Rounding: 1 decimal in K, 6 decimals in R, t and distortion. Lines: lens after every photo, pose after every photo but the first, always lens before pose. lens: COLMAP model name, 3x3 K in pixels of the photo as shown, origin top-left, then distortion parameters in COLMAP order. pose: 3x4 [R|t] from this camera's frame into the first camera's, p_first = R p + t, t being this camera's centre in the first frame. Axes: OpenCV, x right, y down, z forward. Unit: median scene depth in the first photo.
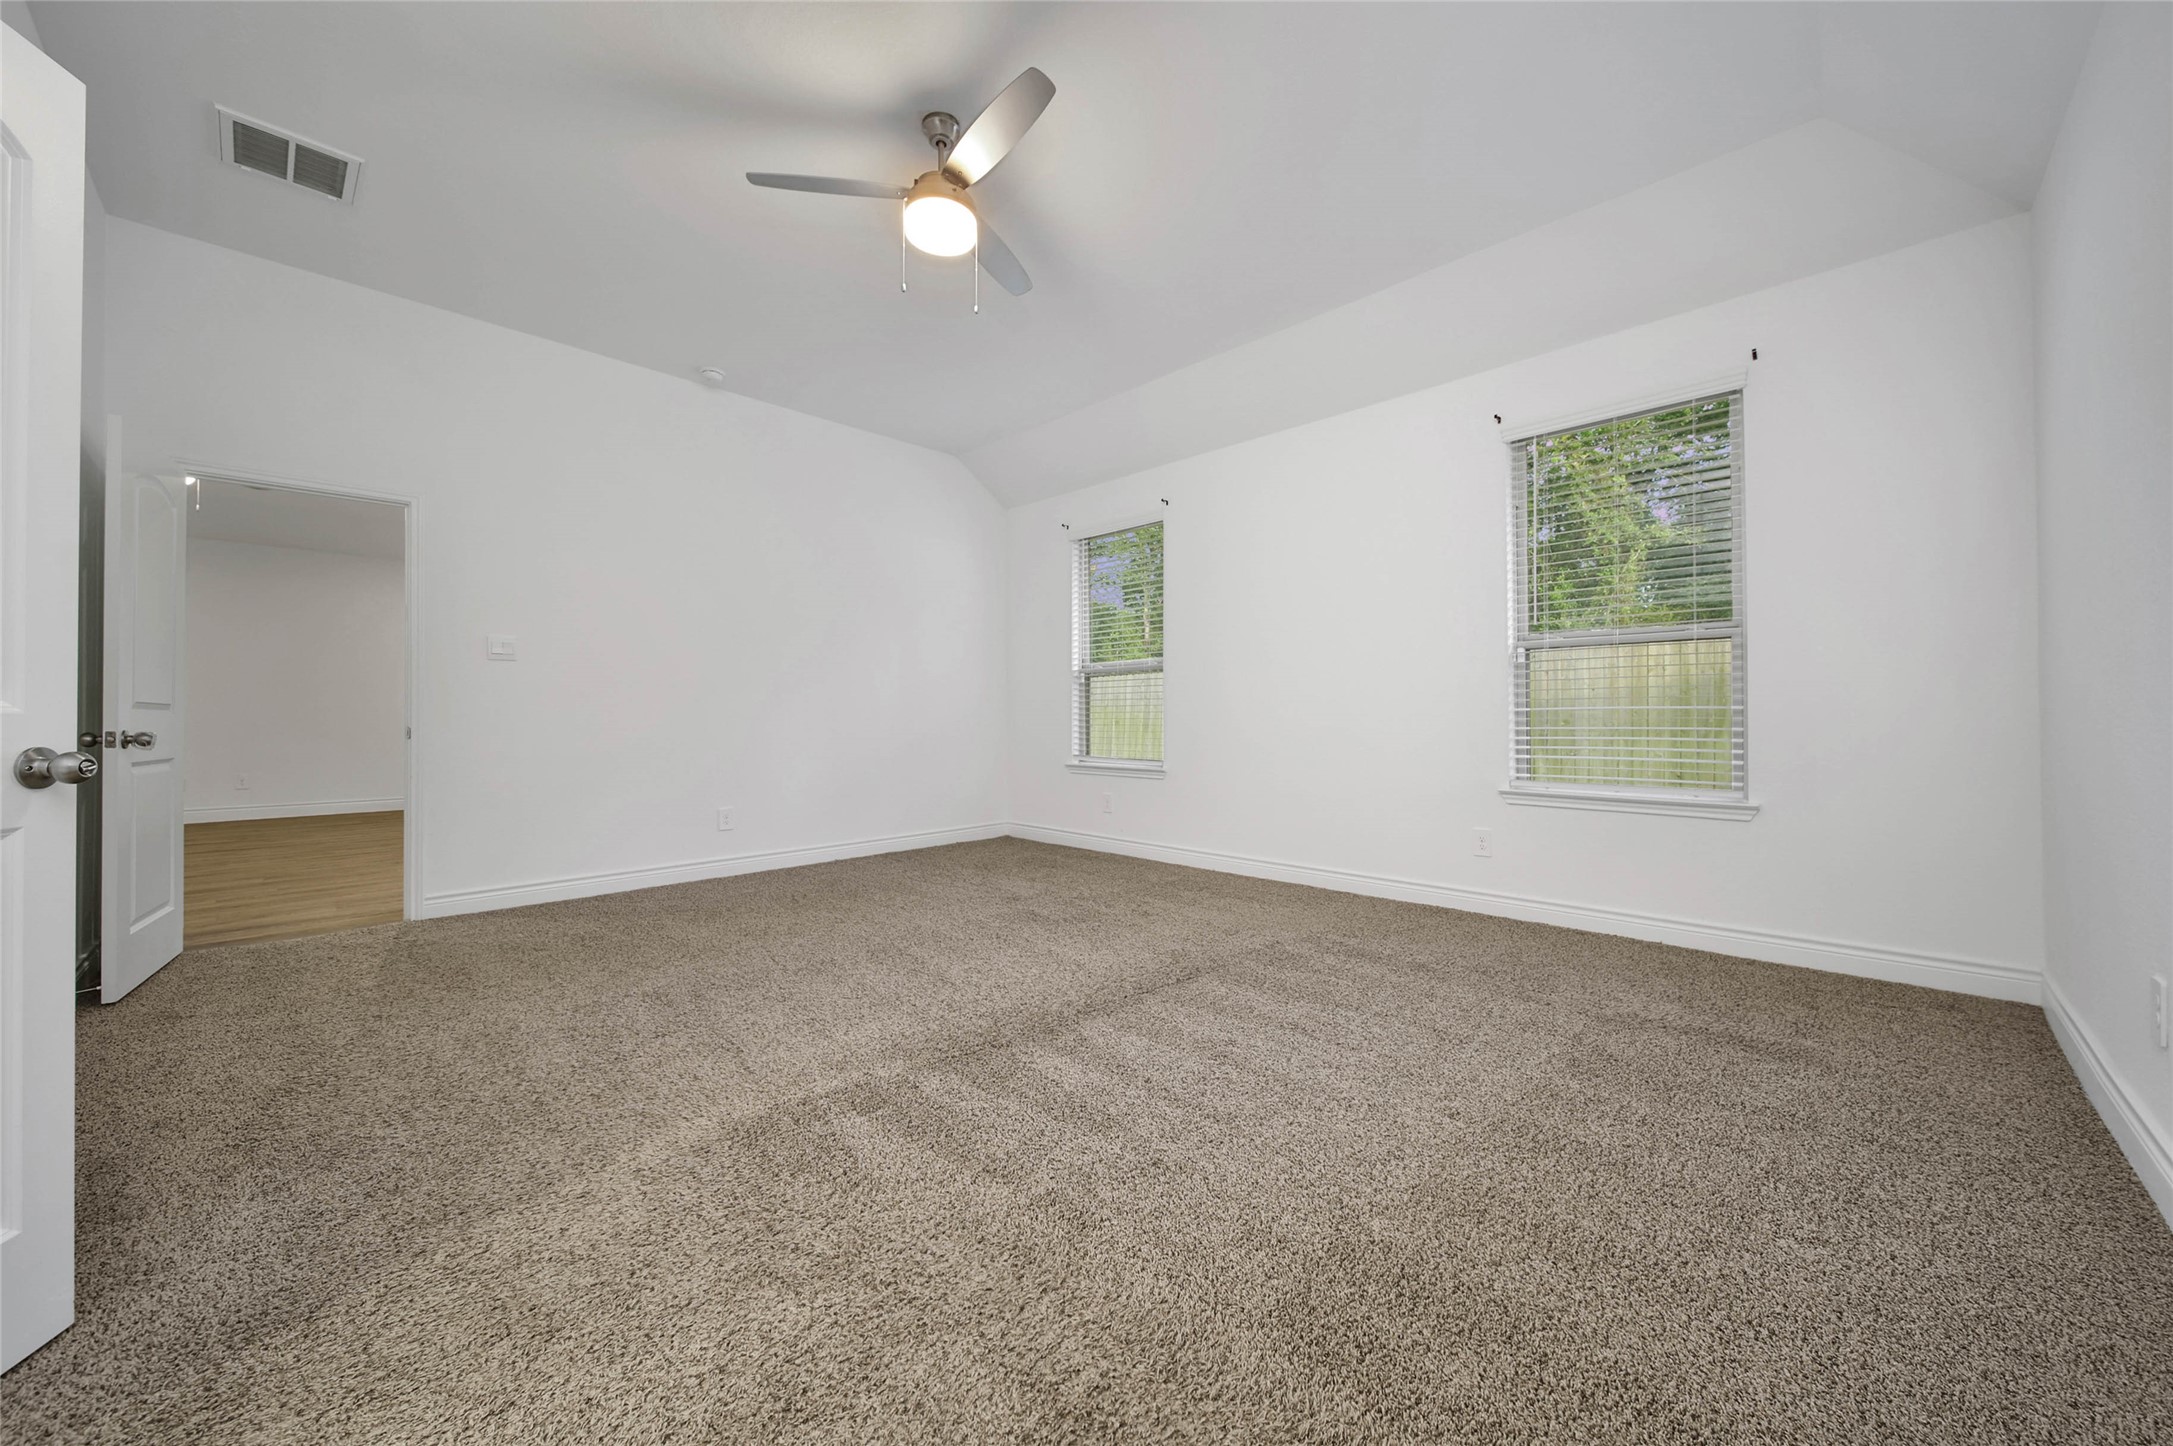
lens RADIAL K [[785.7, 0, 1085.9], [0, 785.7, 714.2], [0, 0, 1]] dist [-0.000227, -0.000115]
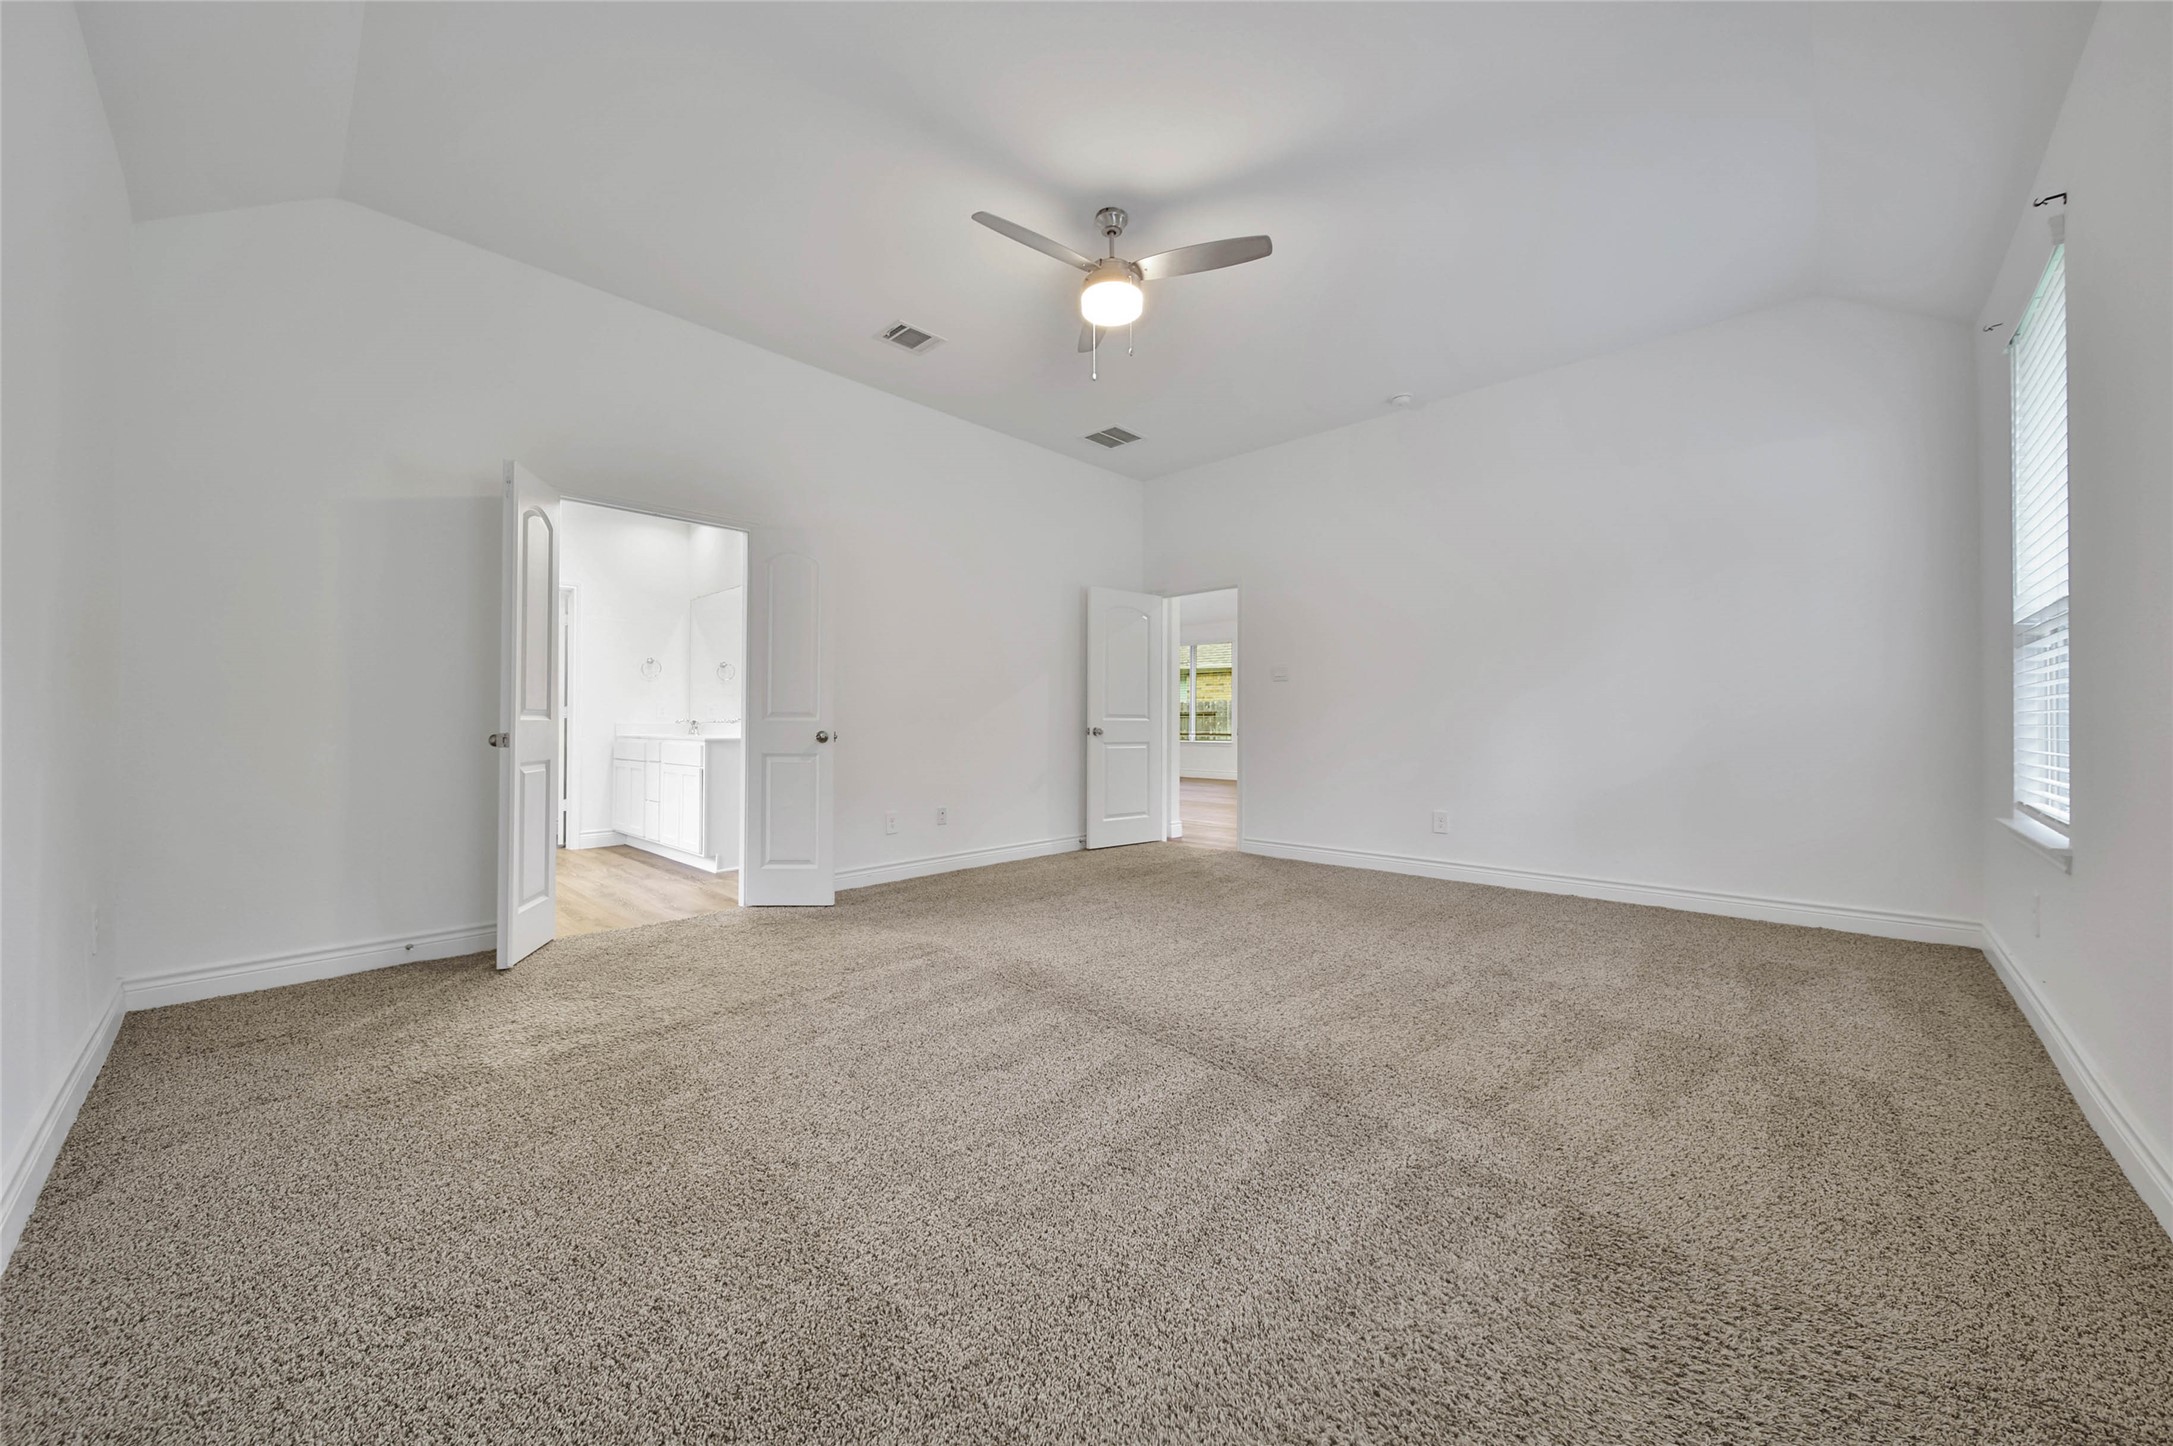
lens RADIAL K [[785.7, 0, 1085.9], [0, 785.7, 714.2], [0, 0, 1]] dist [-0.000227, -0.000115]
pose [[0.018546, -0.001291, -0.999827, 1.008629], [0.007277, 0.999973, -0.001157, -0.014354], [0.999802, -0.007255, 0.018555, 0.948840]]
